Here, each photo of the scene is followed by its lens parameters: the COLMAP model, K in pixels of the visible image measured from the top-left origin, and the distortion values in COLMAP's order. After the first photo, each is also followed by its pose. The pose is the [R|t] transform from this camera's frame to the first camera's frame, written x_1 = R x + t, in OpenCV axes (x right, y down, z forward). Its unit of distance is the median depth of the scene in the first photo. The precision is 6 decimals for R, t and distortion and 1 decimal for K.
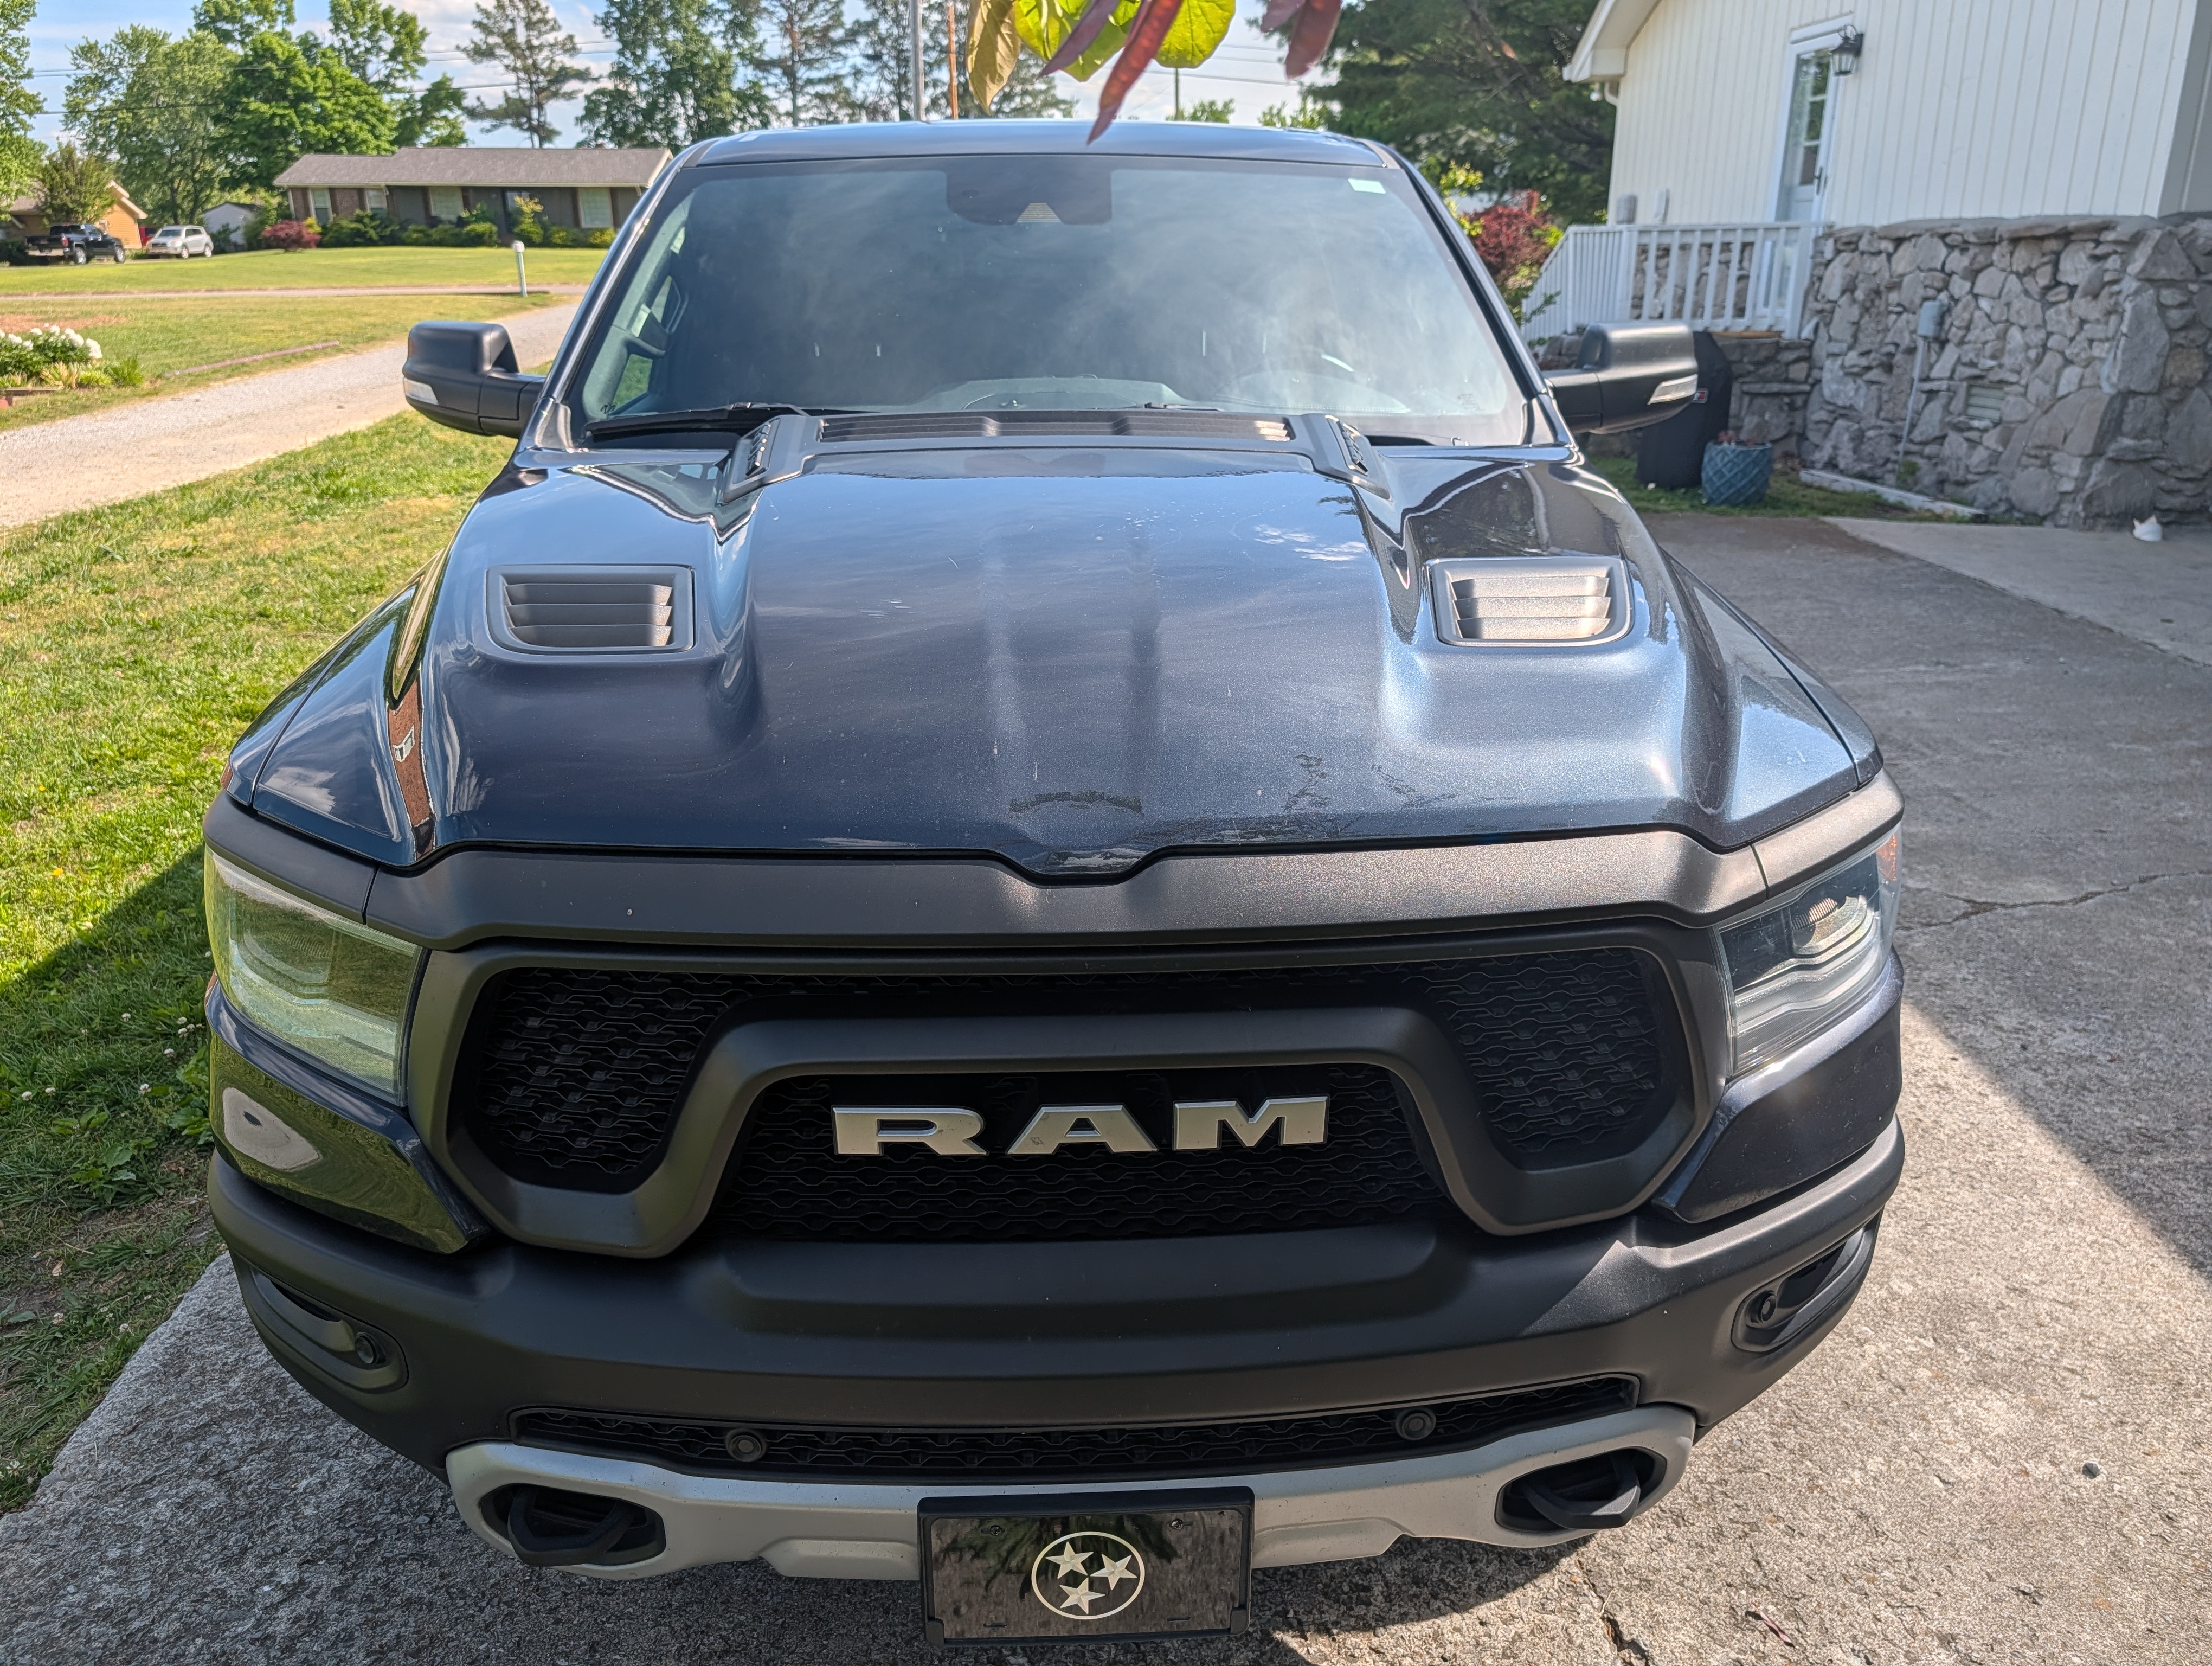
lens RADIAL K [[1623.2, 0, 1085.9], [0, 1623.2, 832.0], [0, 0, 1]] dist [0.021685, -0.026571]
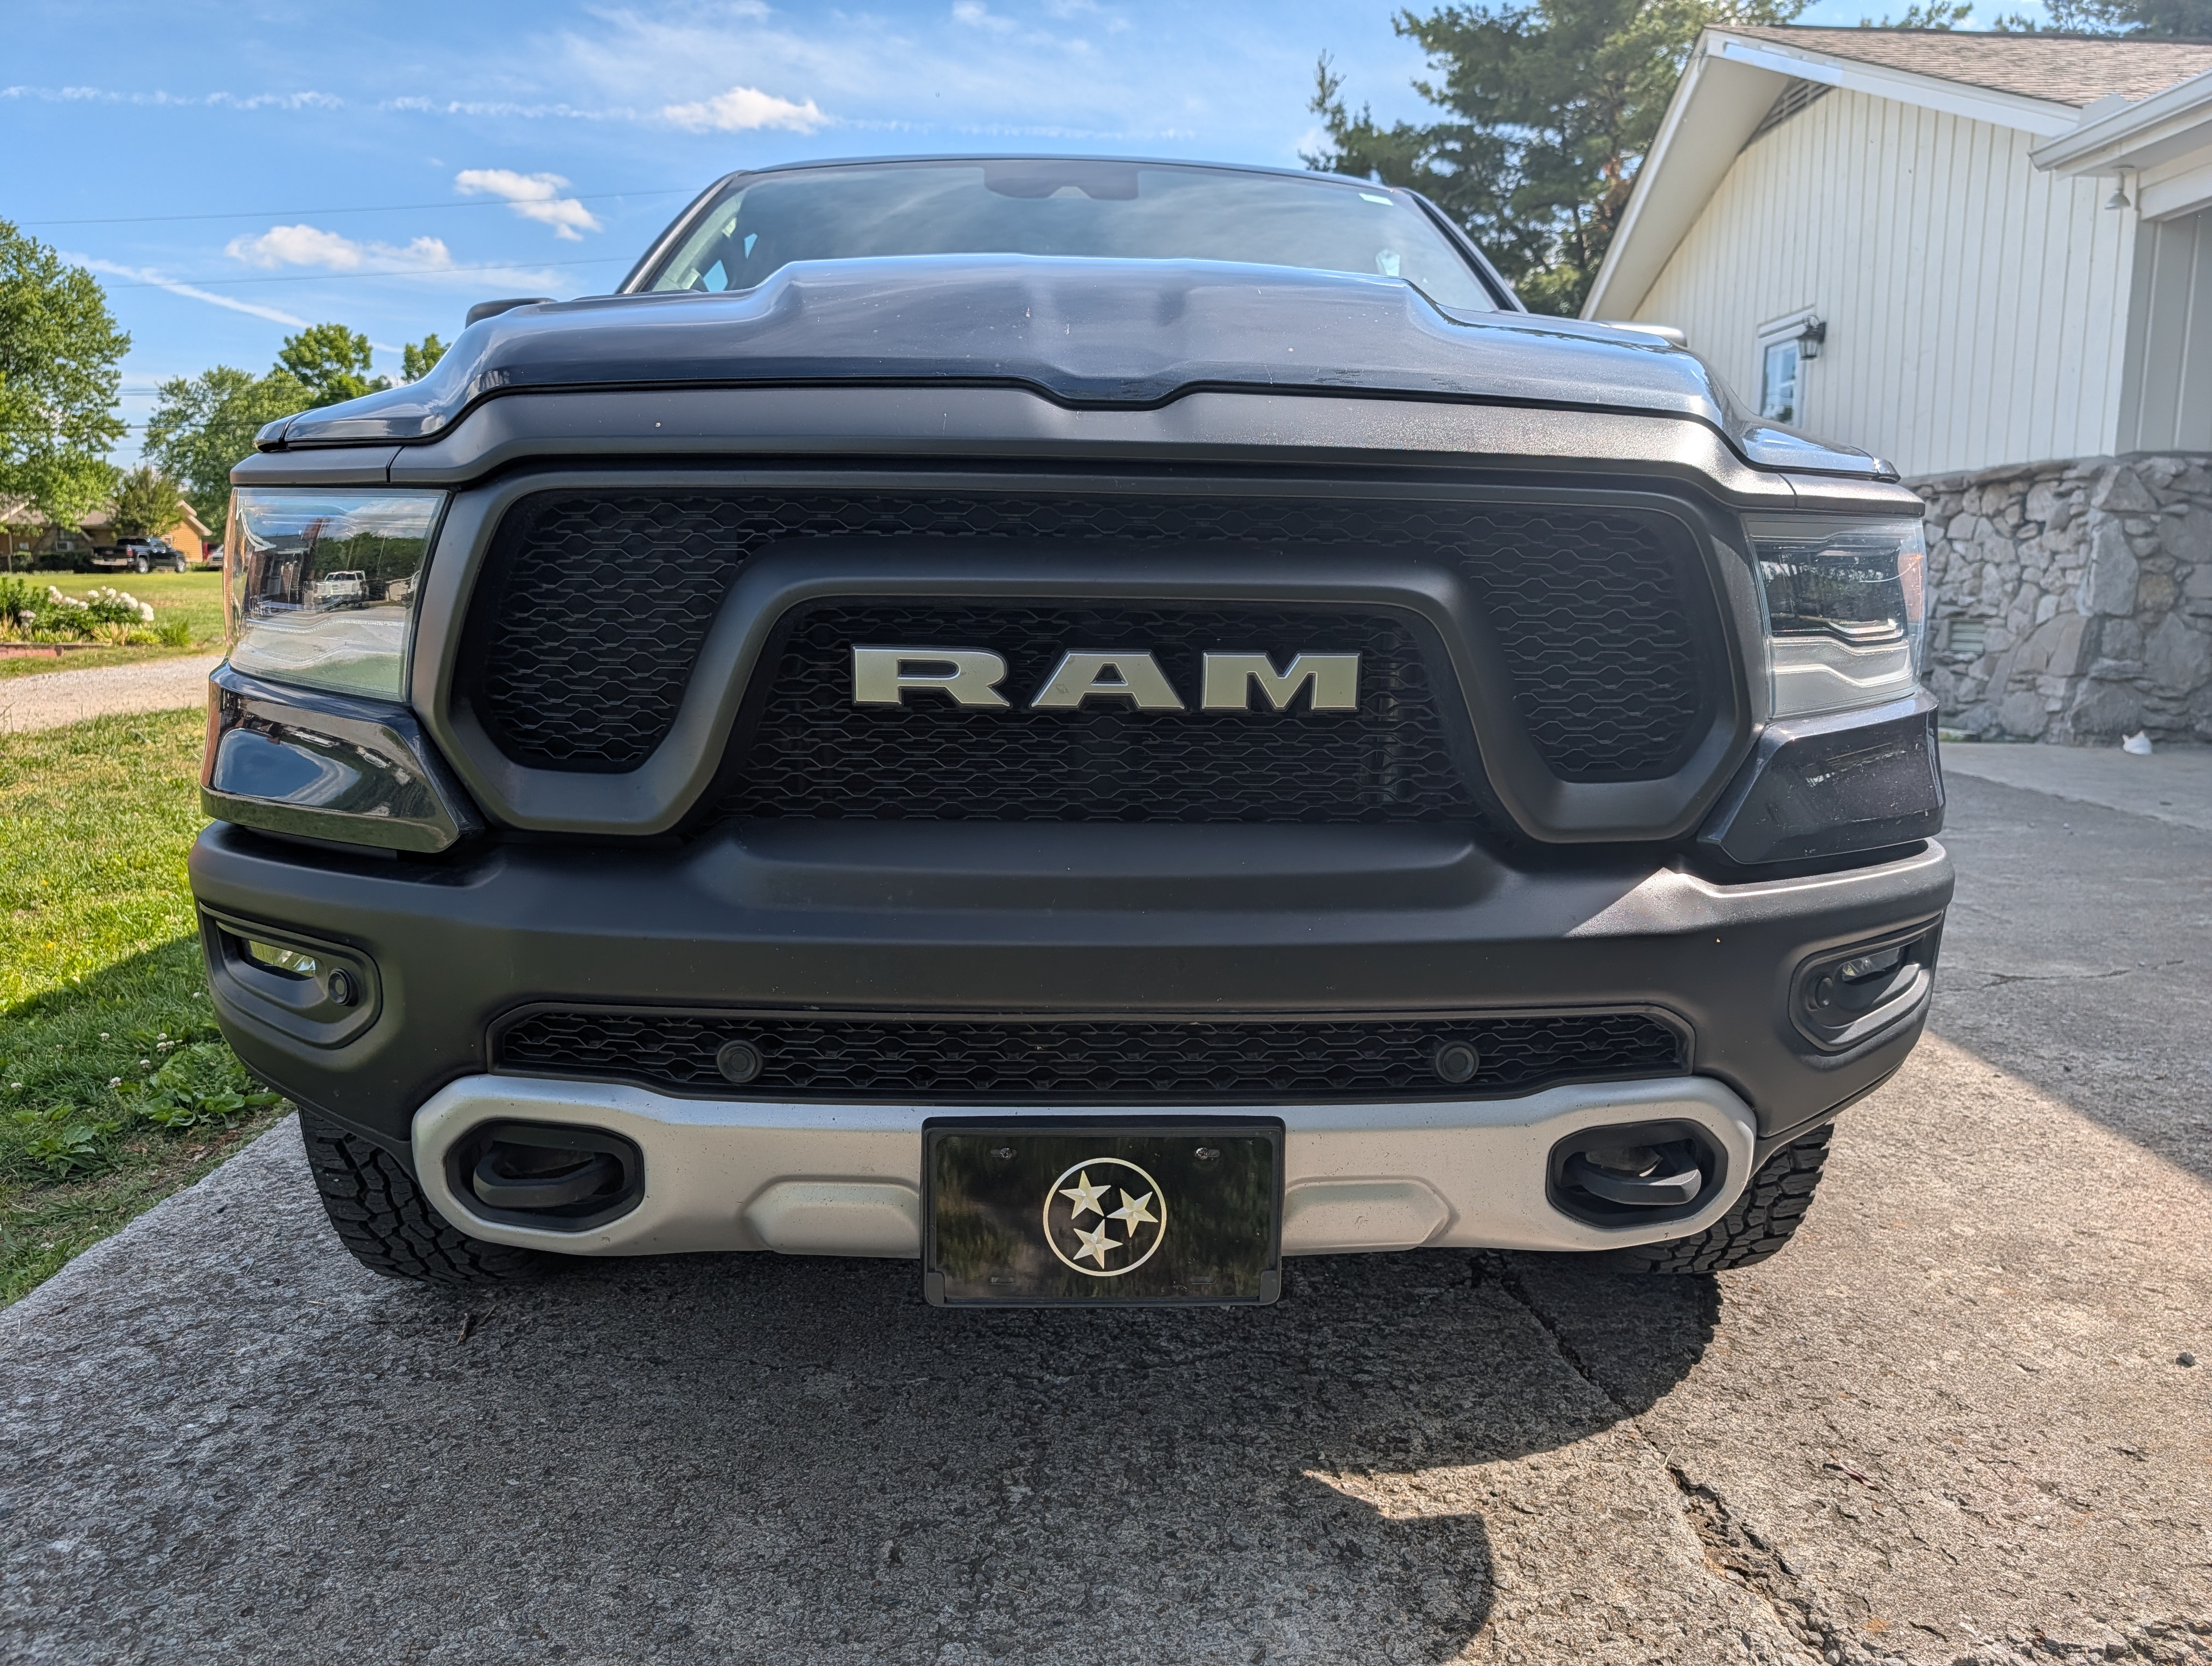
lens RADIAL K [[1623.2, 0, 1106.2], [0, 1623.2, 833.6], [0, 0, 1]] dist [0.021685, -0.026571]
pose [[0.999845, 0.016865, 0.005054, -0.003855], [-0.015529, 0.980030, -0.198241, 0.267661], [-0.008296, 0.198131, 0.980140, 0.037608]]
